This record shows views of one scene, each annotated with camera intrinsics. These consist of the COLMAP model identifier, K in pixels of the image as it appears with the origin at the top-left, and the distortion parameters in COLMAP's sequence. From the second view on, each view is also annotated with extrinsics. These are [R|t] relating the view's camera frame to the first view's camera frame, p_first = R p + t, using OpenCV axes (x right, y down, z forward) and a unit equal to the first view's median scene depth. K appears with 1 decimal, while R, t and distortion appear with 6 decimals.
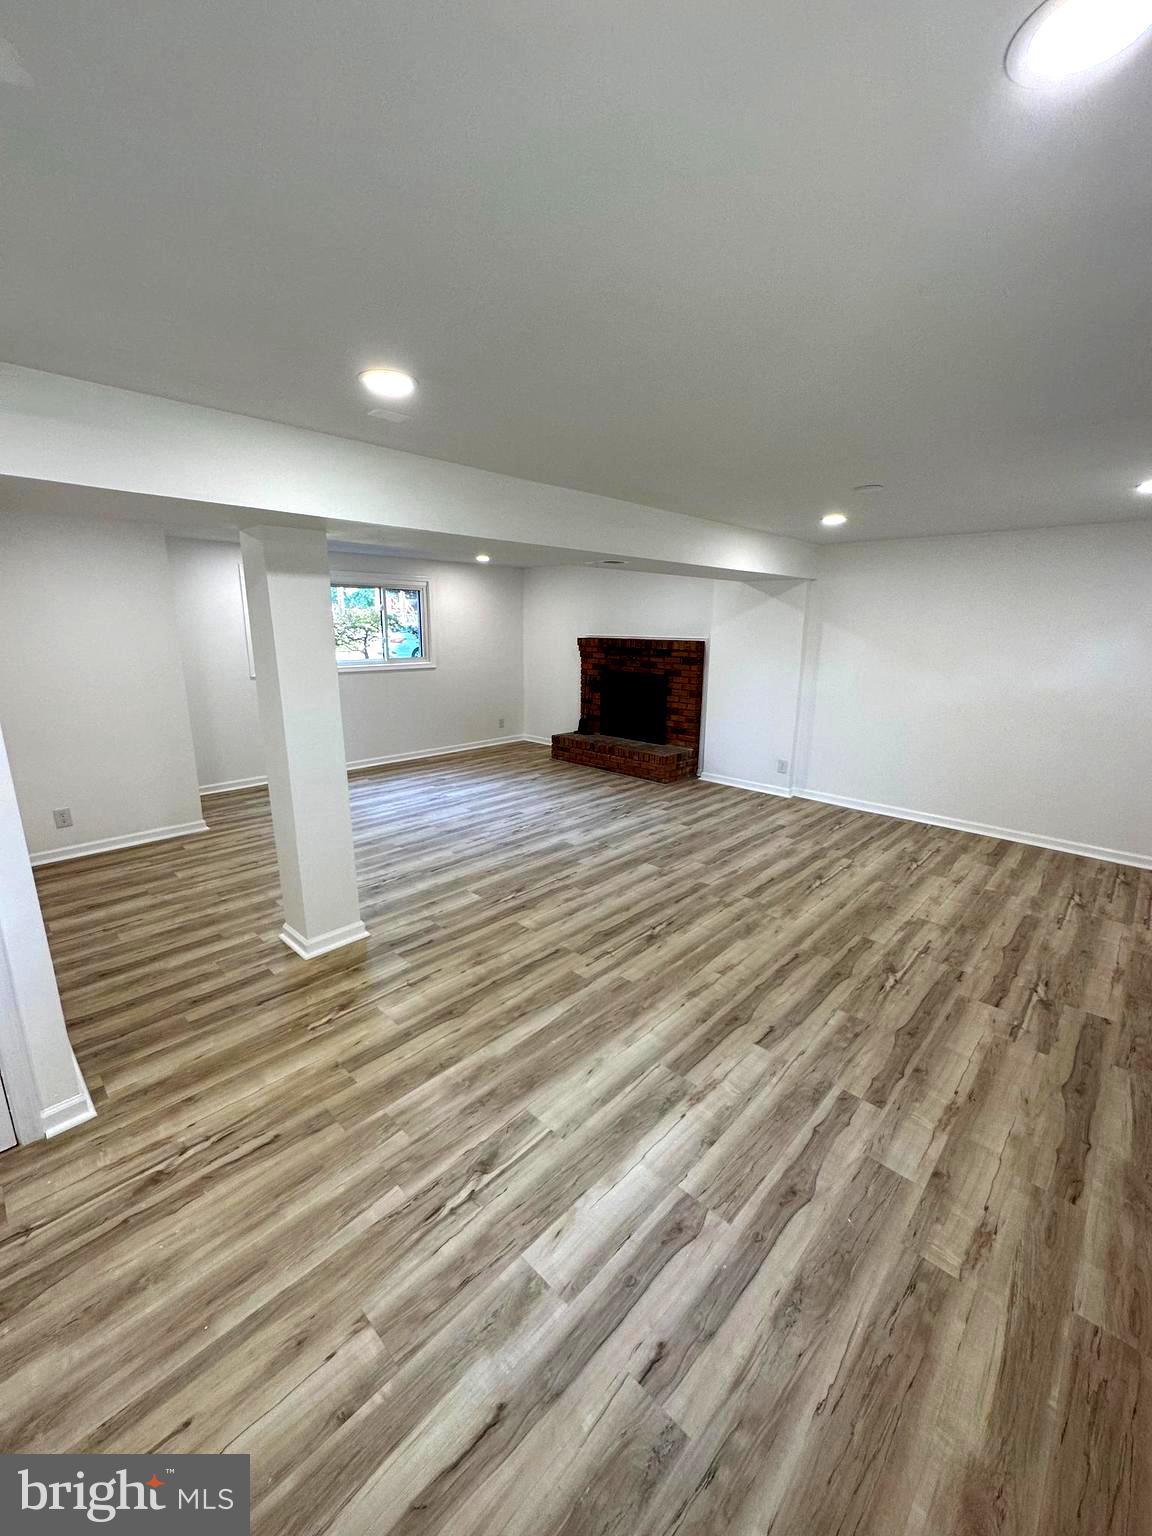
lens RADIAL K [[614.6, 0, 573.0], [0, 614.6, 770.9], [0, 0, 1]] dist [-0.002566, 0.000758]
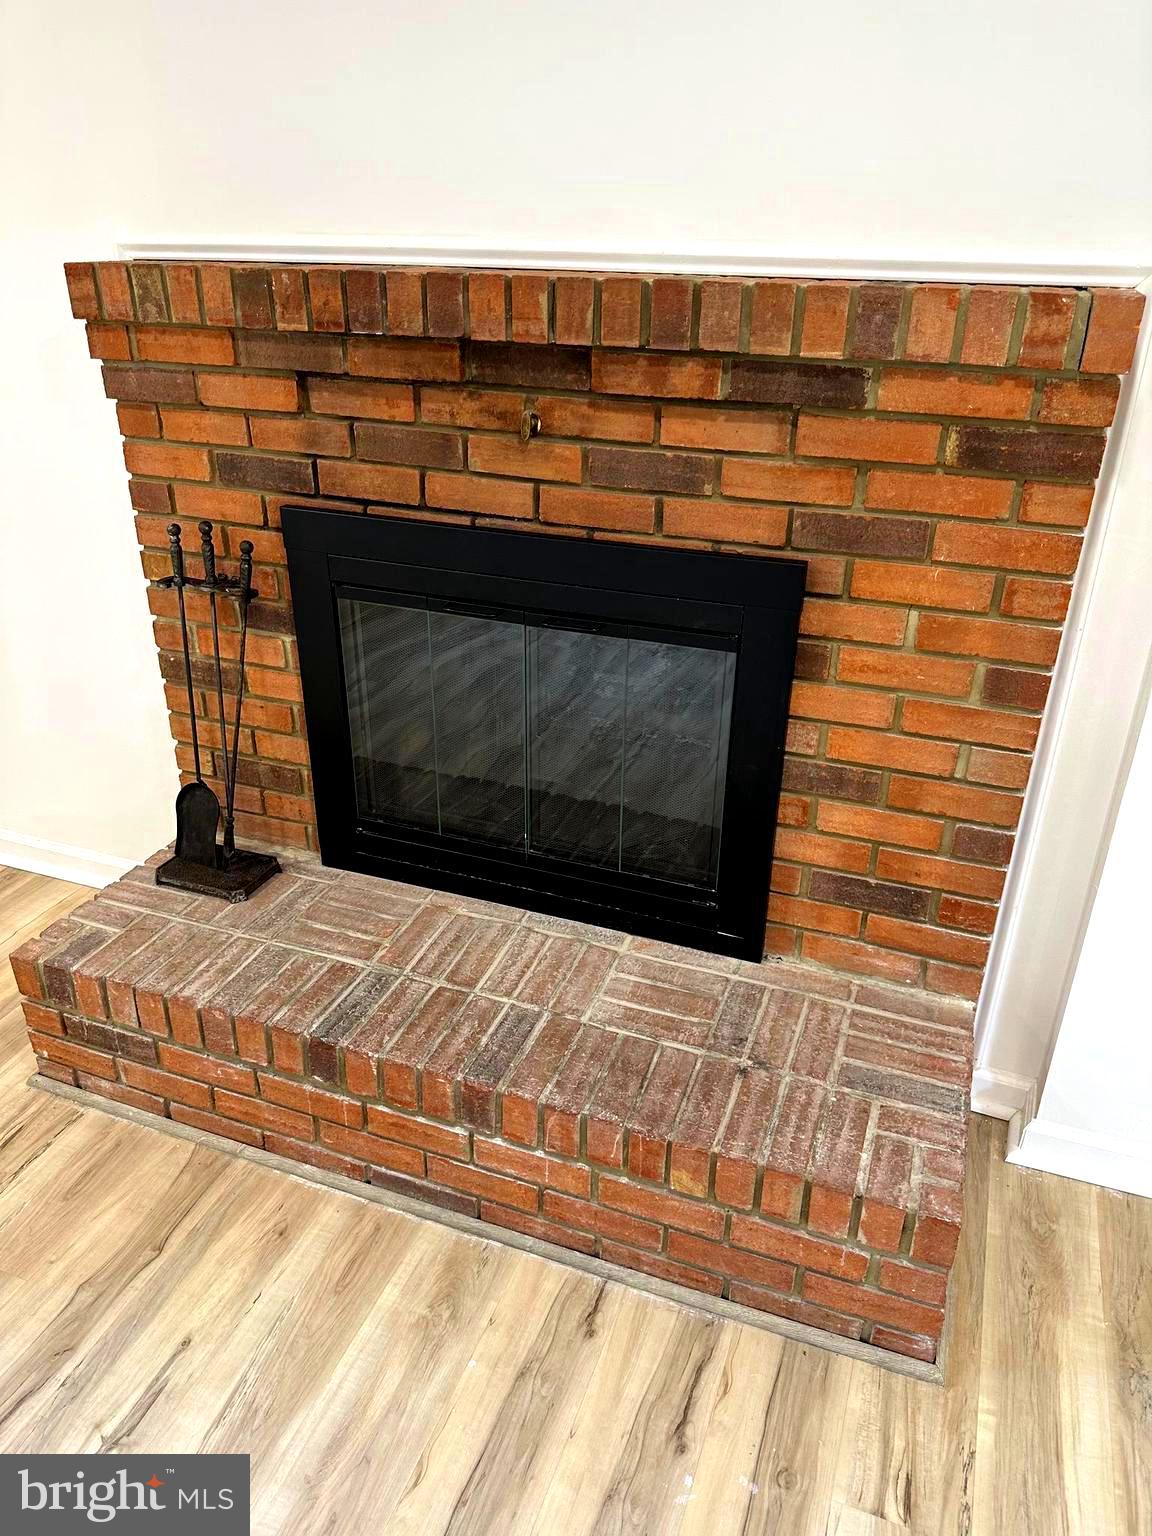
lens RADIAL K [[1089.9, 0, 571.1], [0, 1089.9, 781.1], [0, 0, 1]] dist [0.007209, -0.006561]
pose [[0.915759, -0.174592, 0.361805, 0.005455], [0.087406, 0.965639, 0.244747, -0.335134], [-0.392104, -0.192506, 0.899553, 1.547231]]
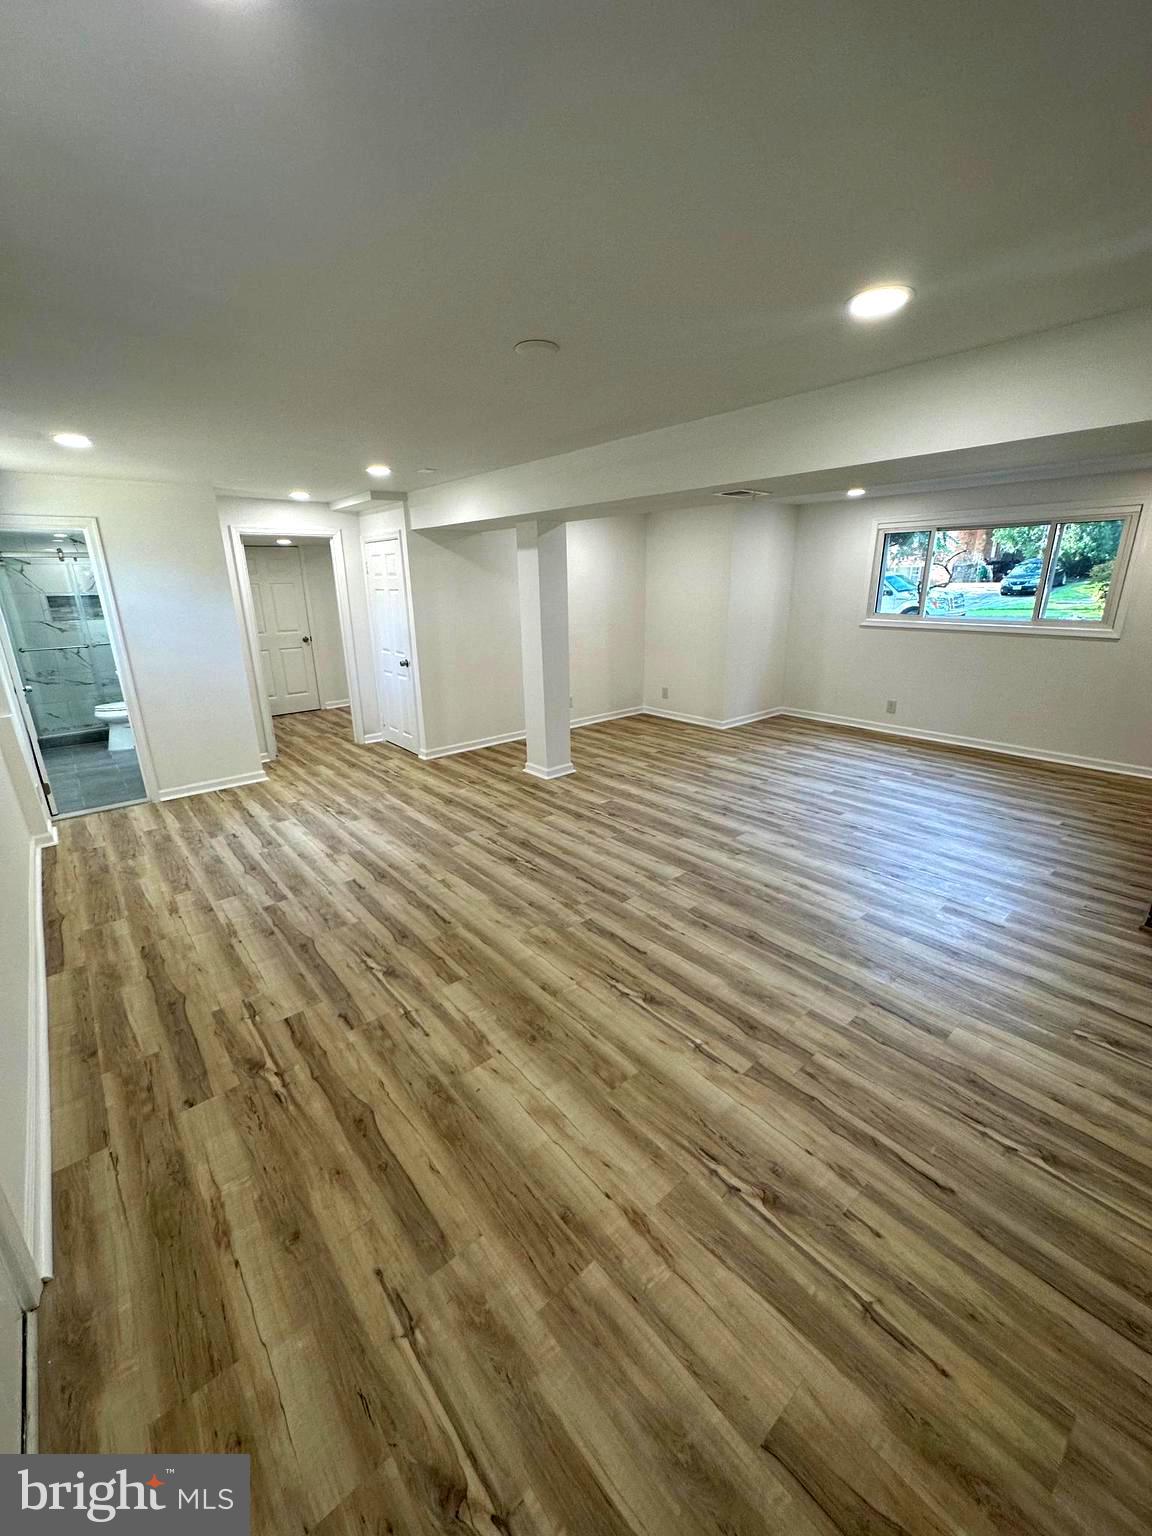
lens RADIAL K [[614.6, 0, 578.3], [0, 614.6, 770.3], [0, 0, 1]] dist [-0.002566, 0.000758]
pose [[-0.102089, 0.293514, -0.950488, 1.103375], [-0.219783, 0.925213, 0.309315, -0.248533], [0.970193, 0.240478, -0.029945, 1.077933]]
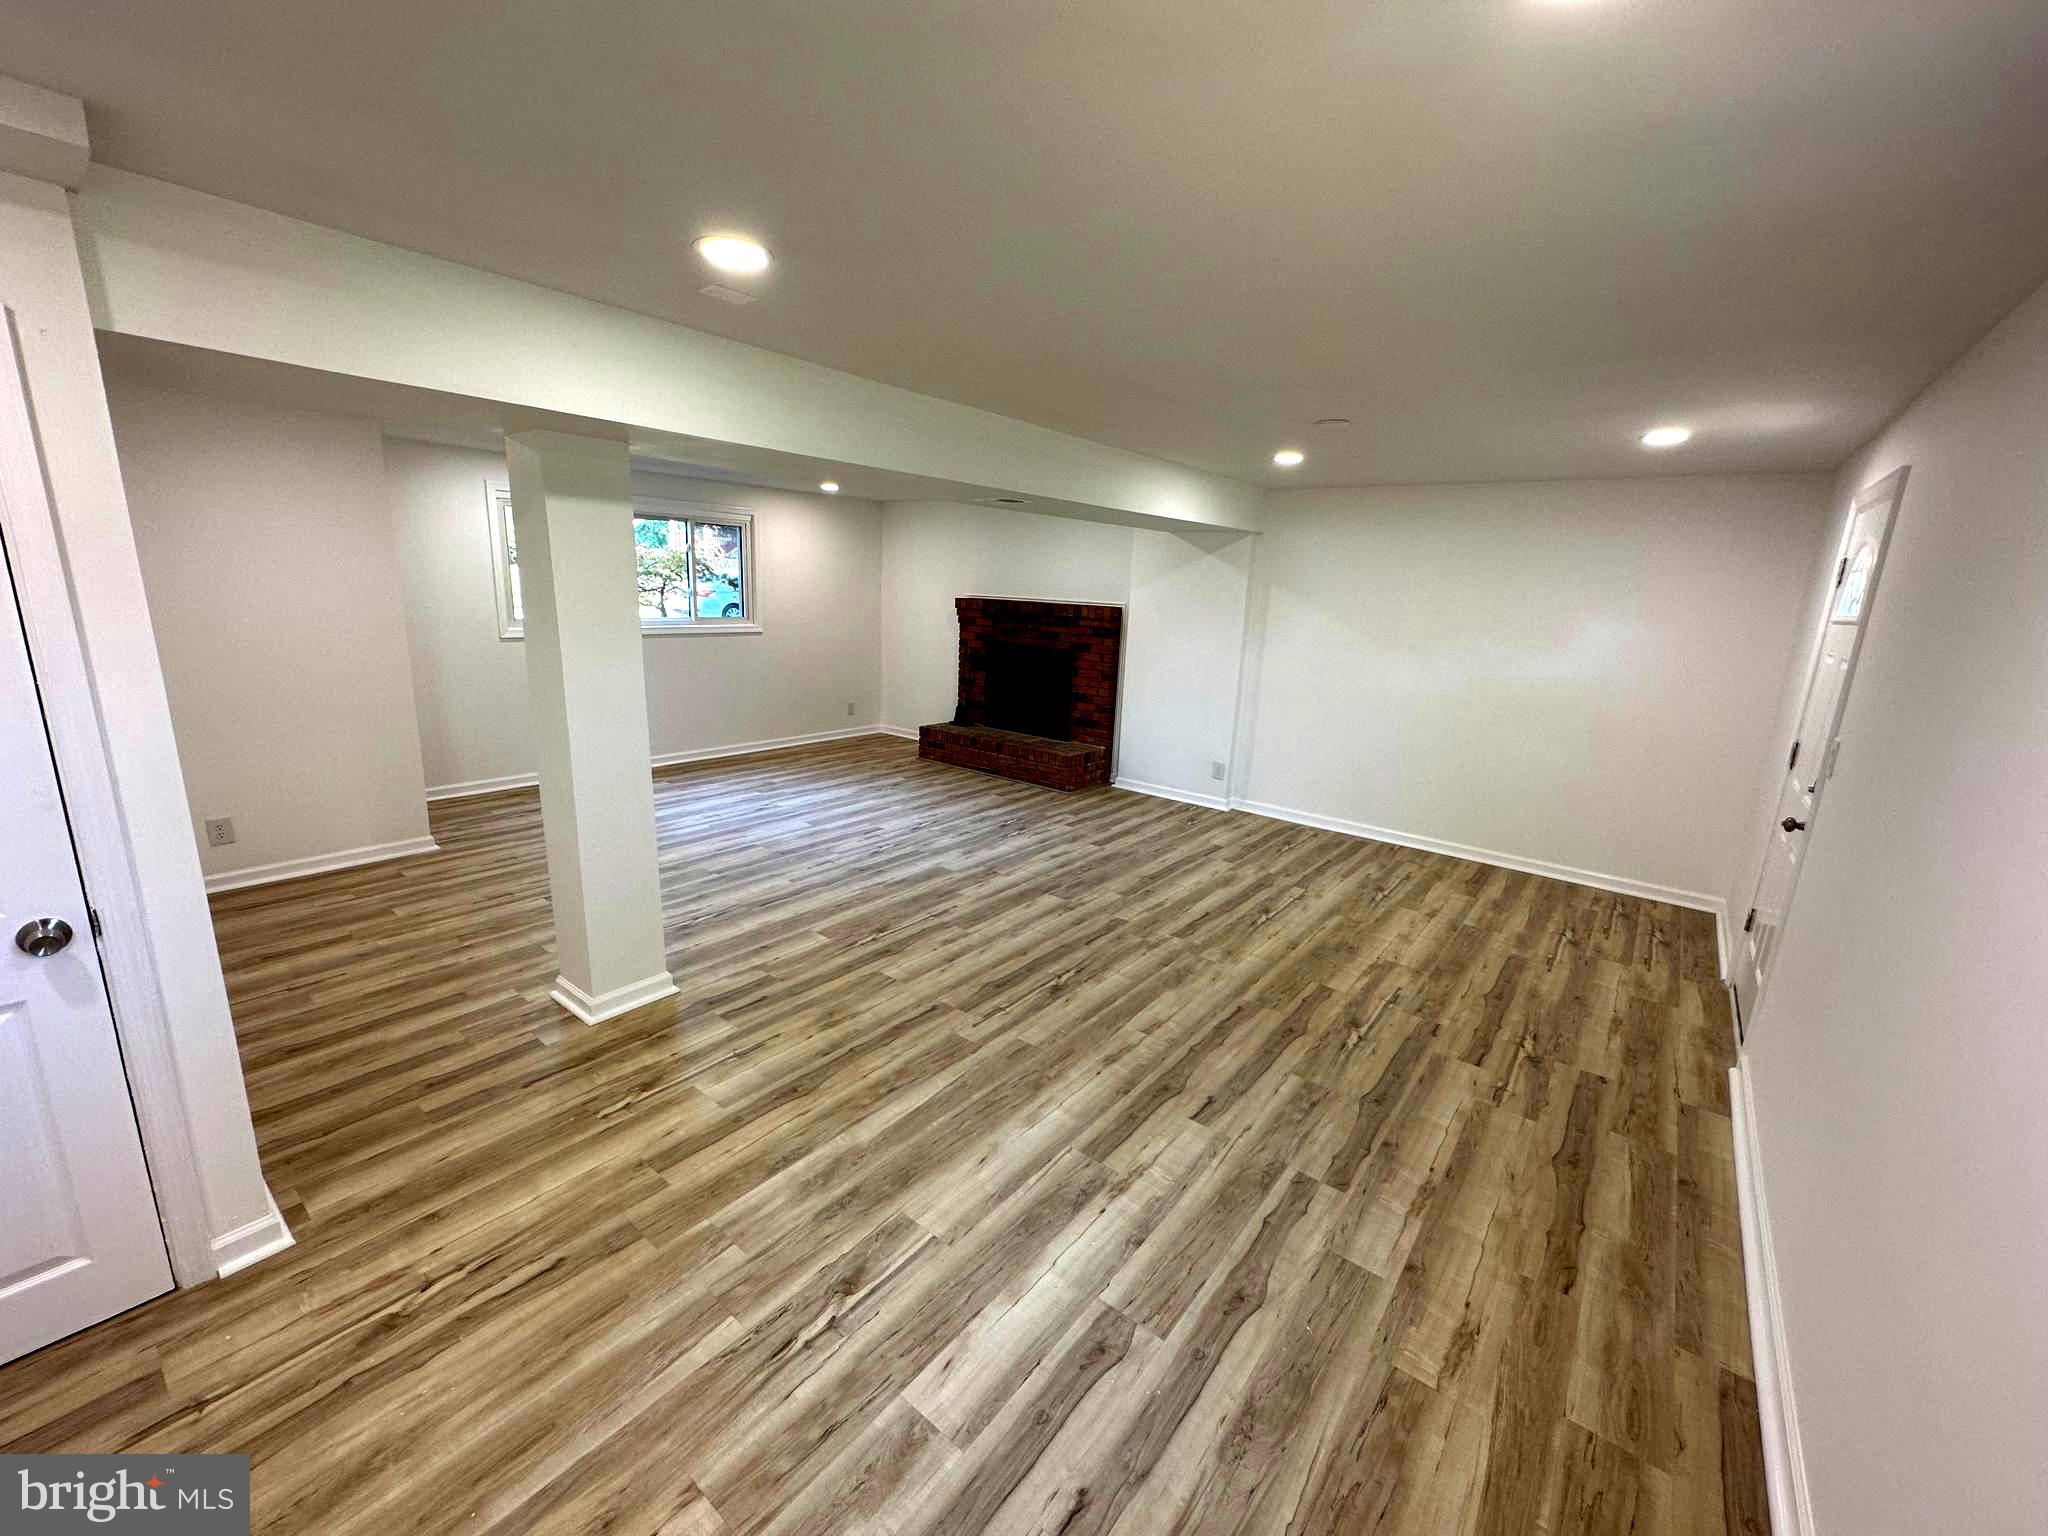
lens RADIAL K [[819.5, 0, 1019.5], [0, 819.5, 773.1], [0, 0, 1]] dist [-0.002566, 0.000758]
pose [[0.995184, 0.011226, 0.097382, -0.021516], [-0.010874, 0.999932, -0.004136, 0.005069], [-0.097422, 0.003057, 0.995238, -0.020209]]
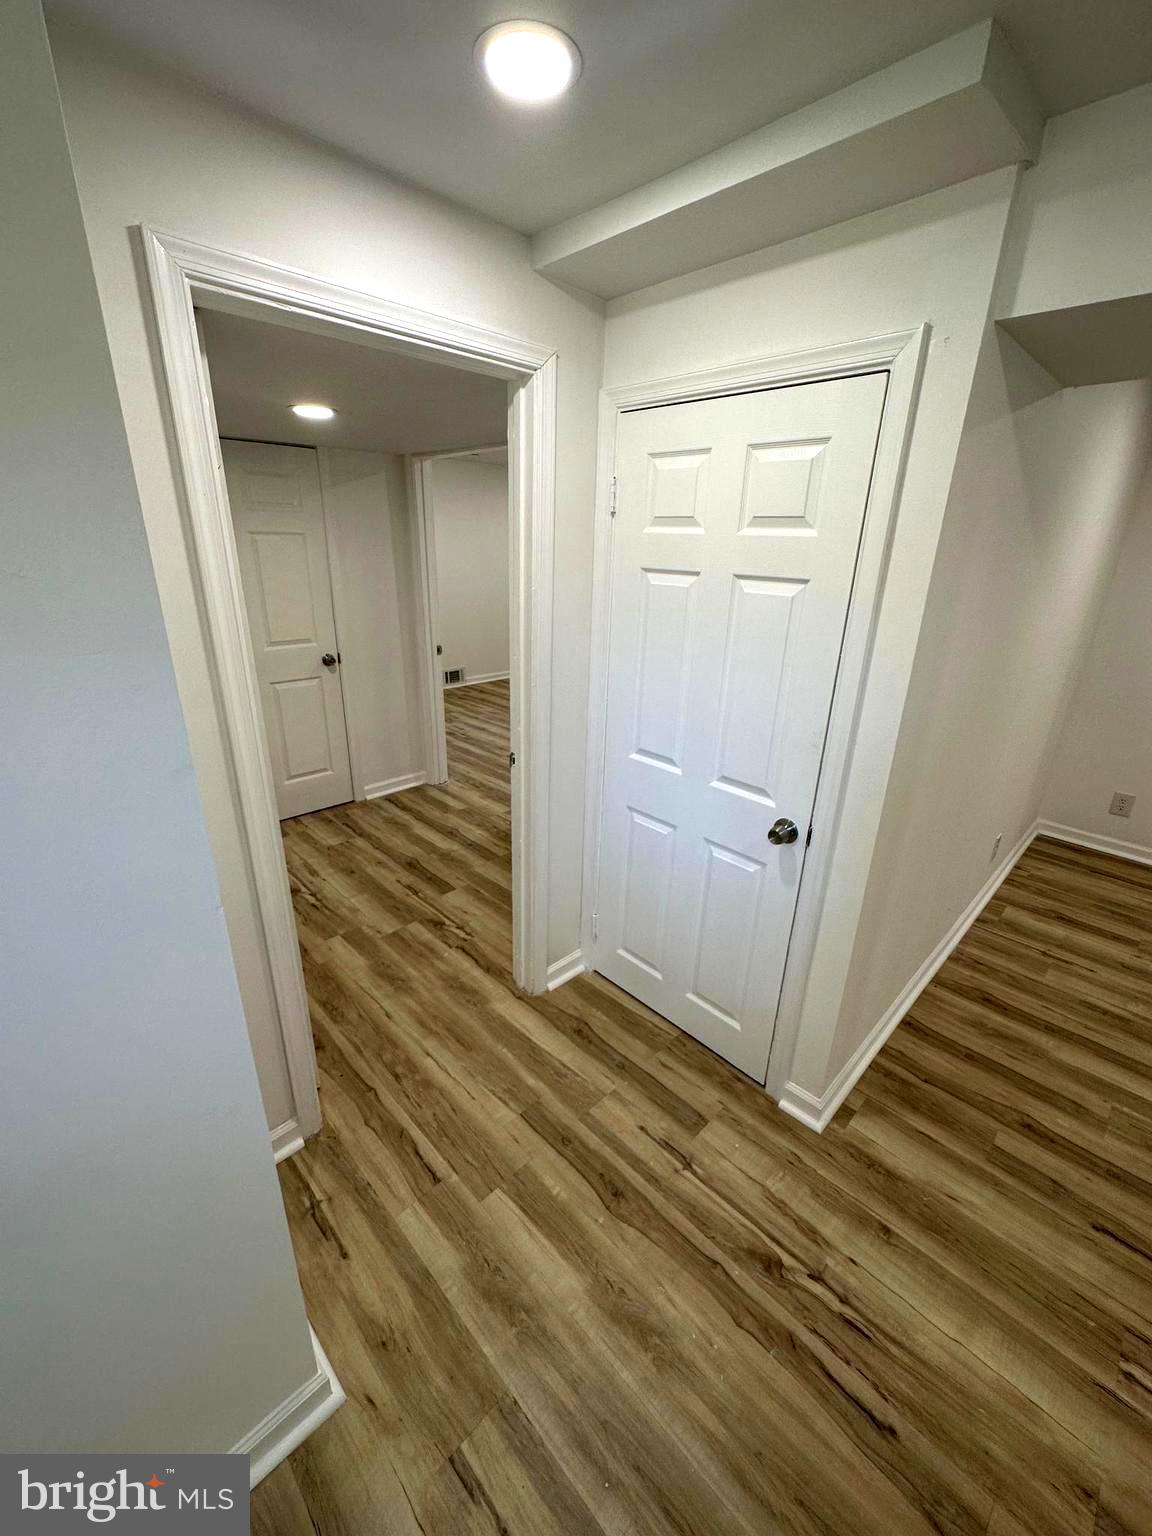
lens RADIAL K [[614.6, 0, 578.8], [0, 614.6, 770.0], [0, 0, 1]] dist [-0.002566, 0.000758]
pose [[-0.024924, 0.344986, -0.938277, -0.079771], [-0.261842, 0.903549, 0.339172, -0.066222], [0.964789, 0.254134, 0.067812, 0.293868]]
